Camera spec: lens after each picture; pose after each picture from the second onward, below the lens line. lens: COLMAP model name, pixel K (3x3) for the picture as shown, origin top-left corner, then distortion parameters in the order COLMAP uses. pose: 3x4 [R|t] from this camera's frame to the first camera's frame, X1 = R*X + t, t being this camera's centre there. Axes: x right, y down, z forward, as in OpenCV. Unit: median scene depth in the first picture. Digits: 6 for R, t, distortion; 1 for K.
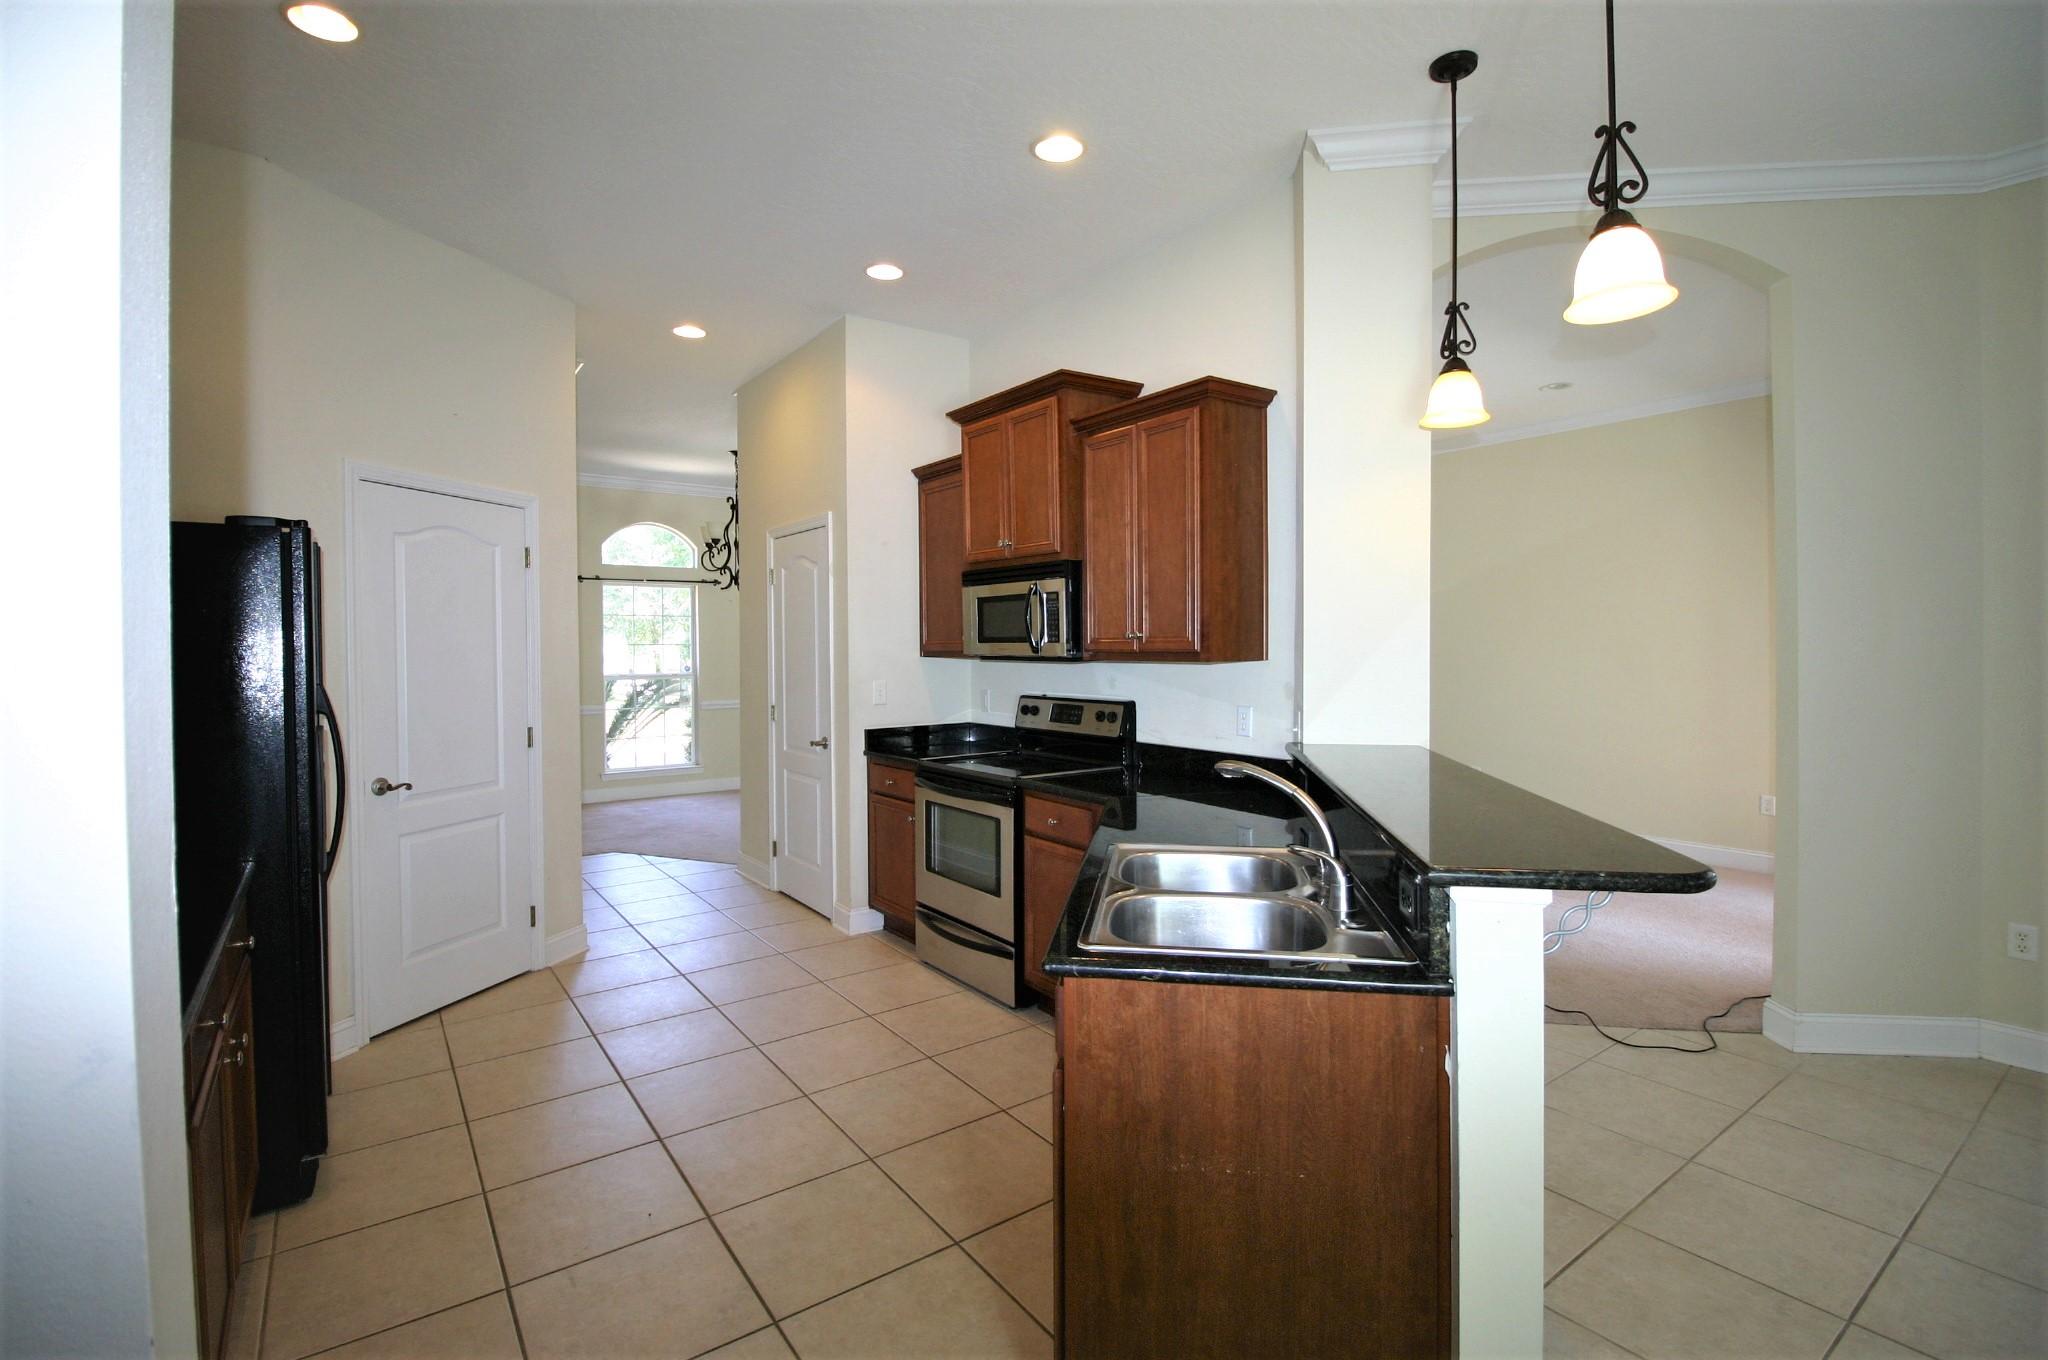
lens RADIAL K [[929.3, 0, 1013.9], [0, 929.3, 658.0], [0, 0, 1]] dist [-0.002815, -0.012380]
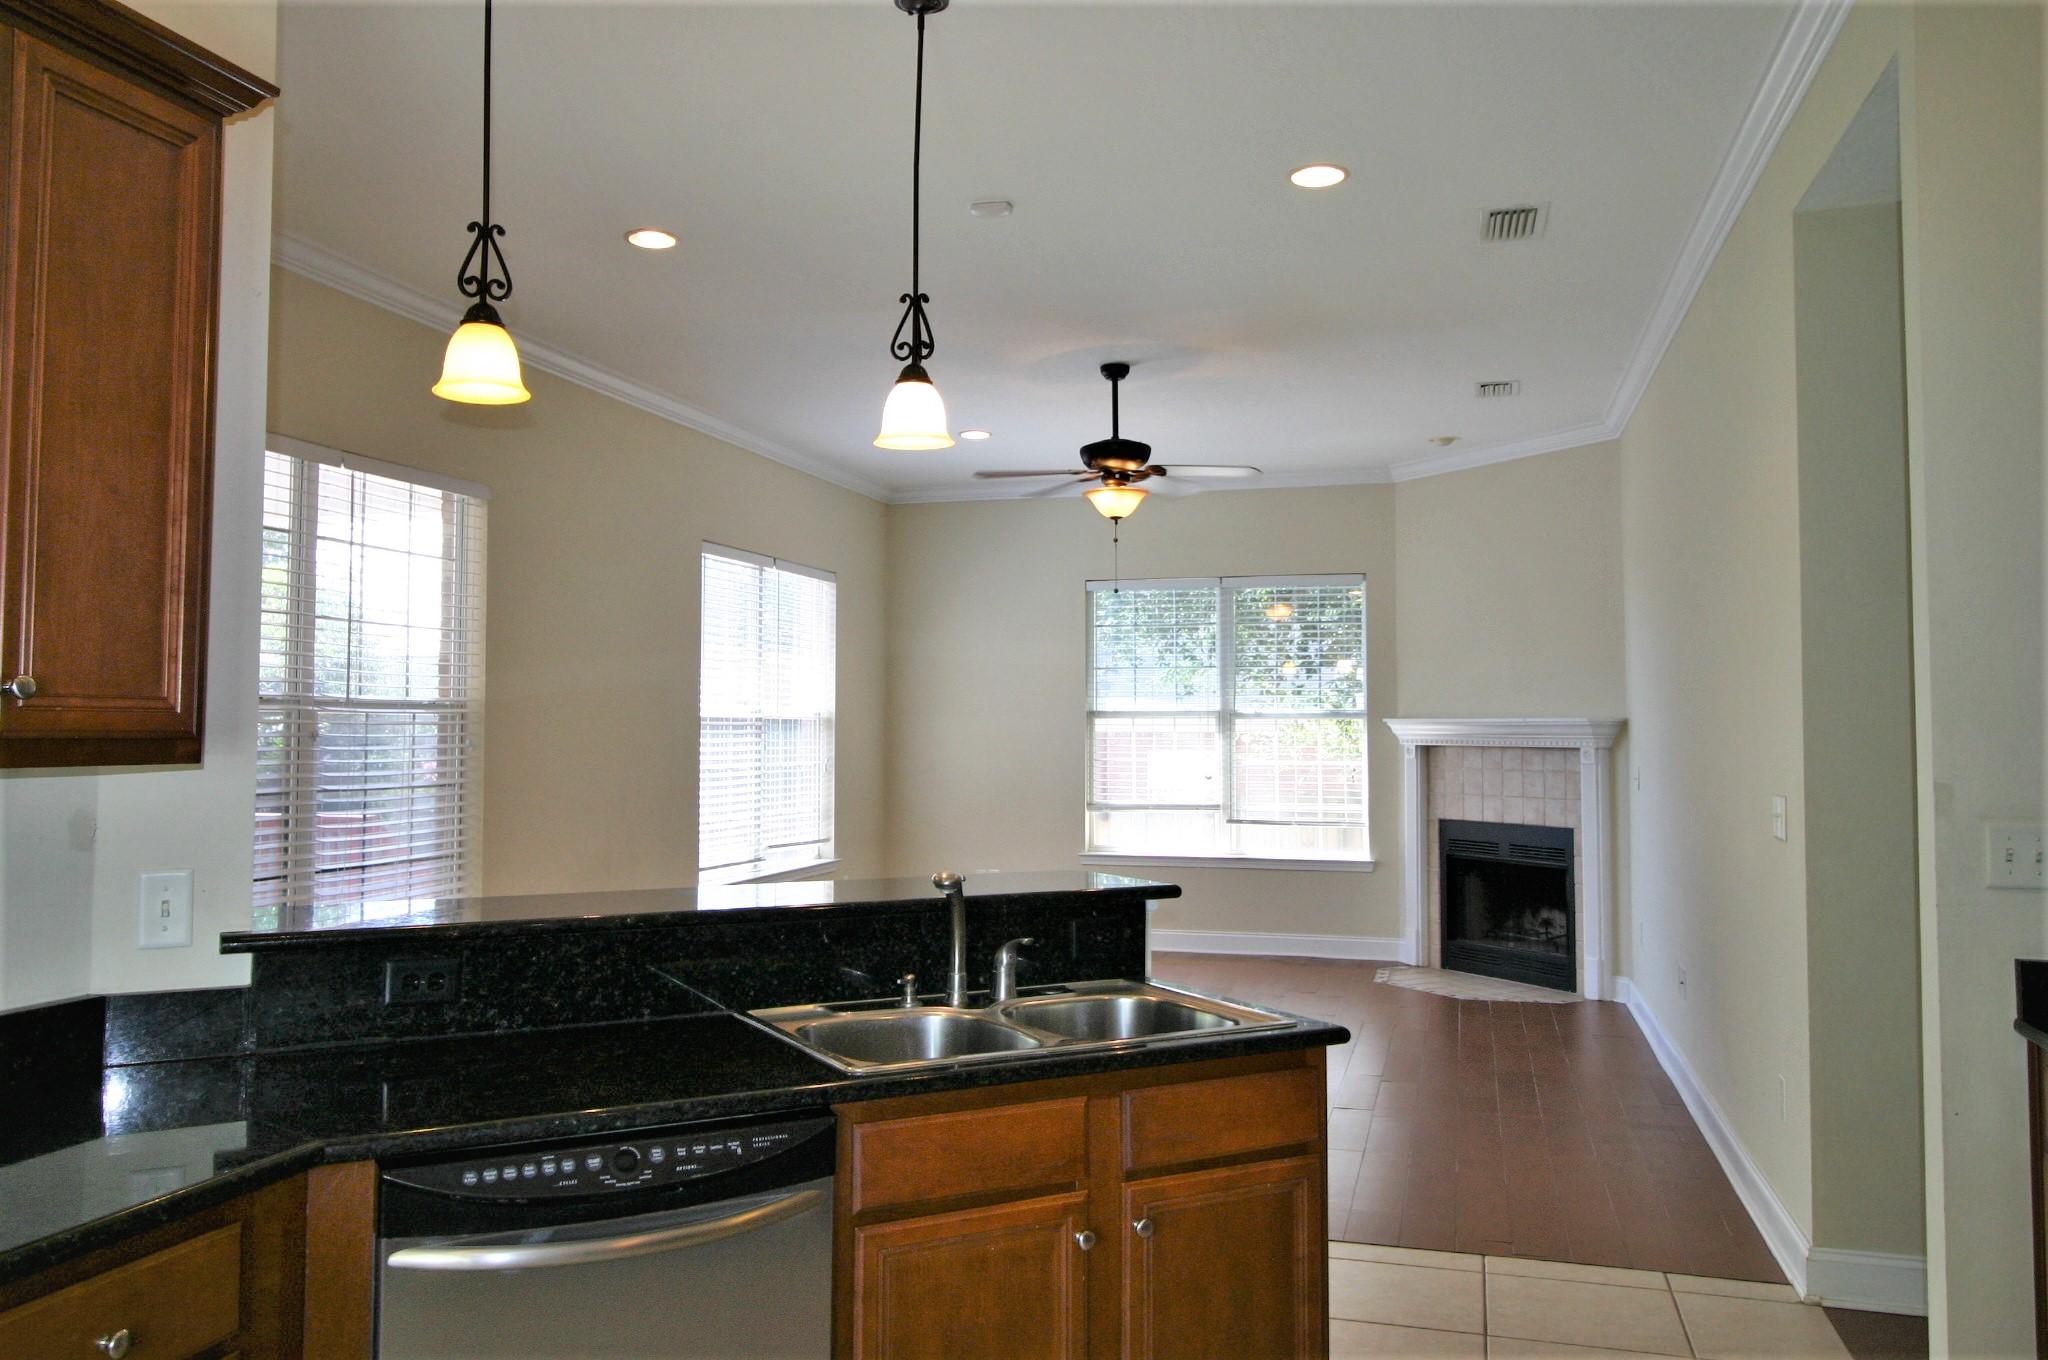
lens RADIAL K [[1577.1, 0, 1011.1], [0, 1577.1, 651.6], [0, 0, 1]] dist [0.007354, -0.000588]
pose [[-0.617768, 0.041120, 0.785284, -0.474384], [0.012330, 0.999016, -0.042612, -0.008512], [-0.786264, -0.016642, -0.617667, 1.004525]]
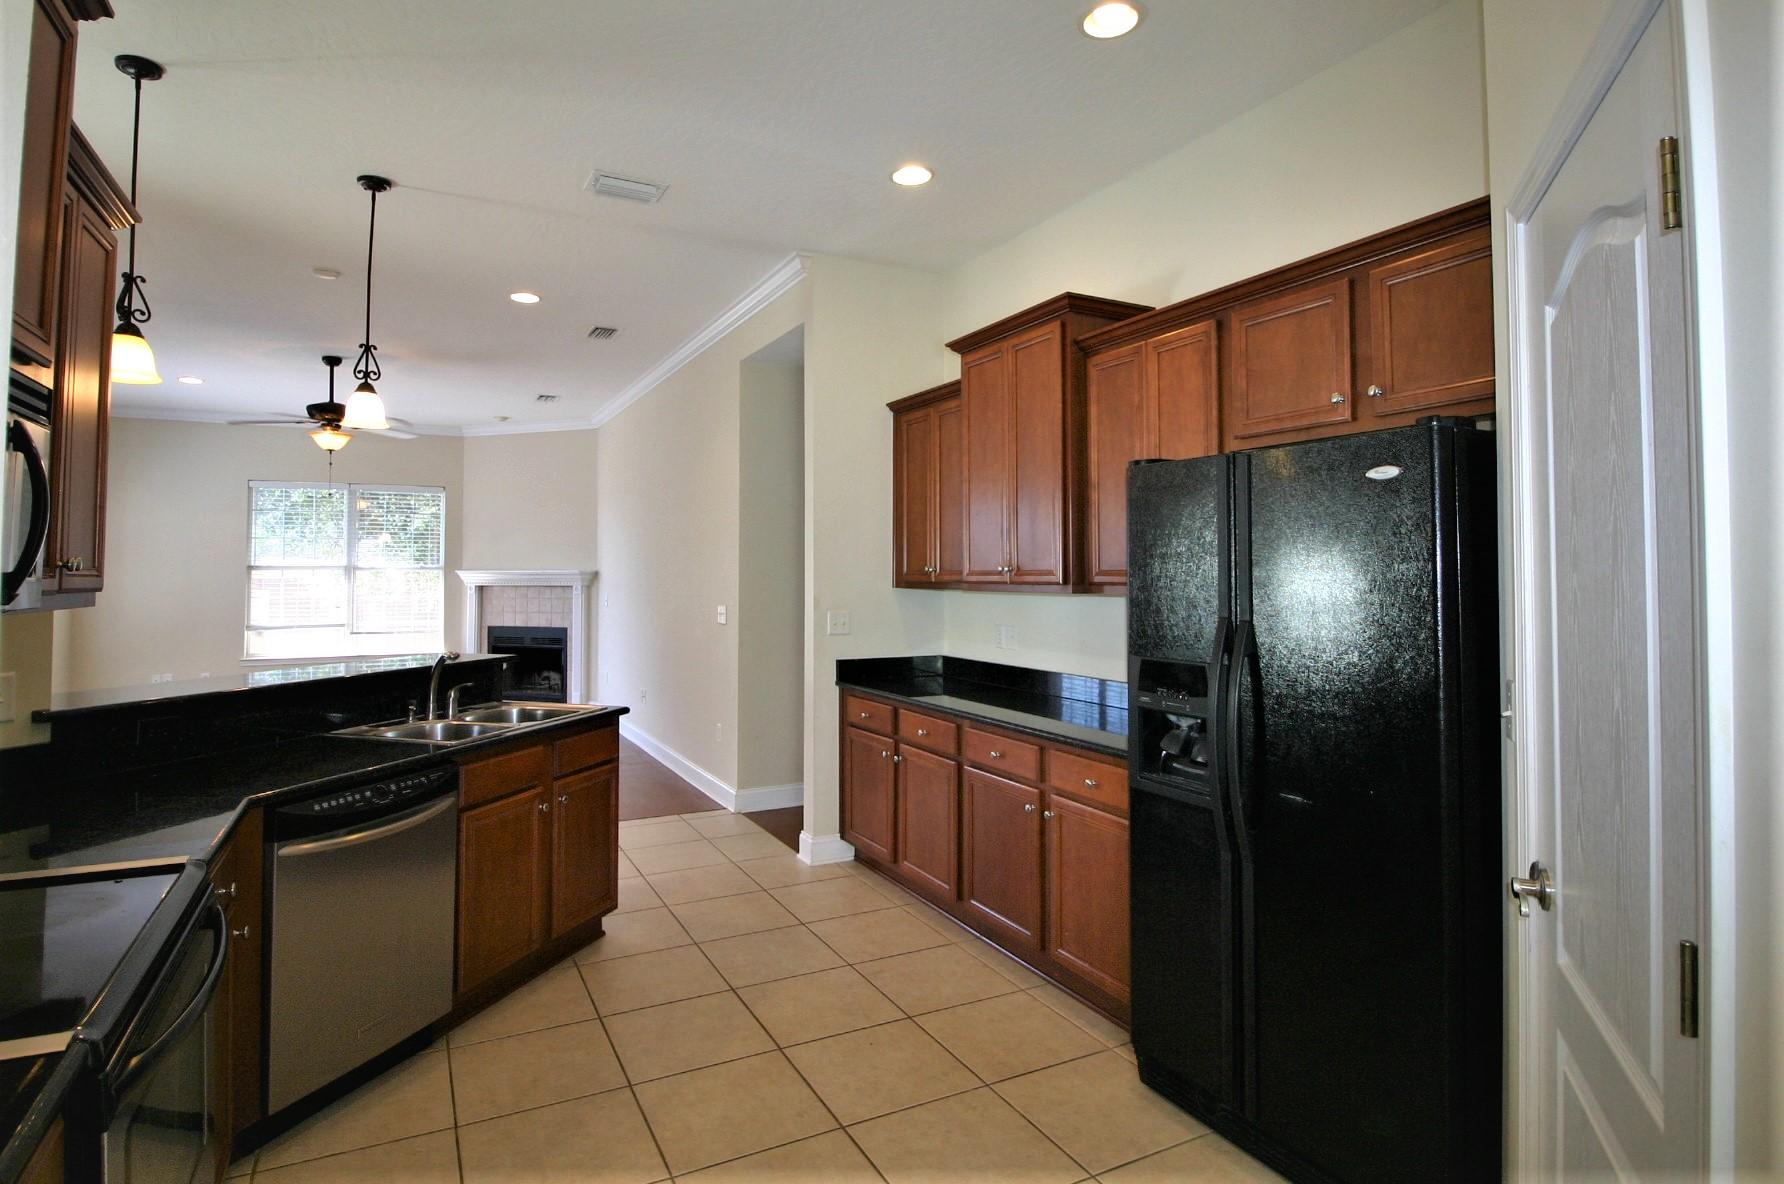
lens RADIAL K [[930.4, 0, 867.8], [0, 930.4, 543.3], [0, 0, 1]] dist [-0.002237, -0.000312]
pose [[-0.987761, 0.011135, 0.155578, -0.405214], [0.008409, 0.999800, -0.018170, -0.021258], [-0.155749, -0.016639, -0.987656, 1.392499]]
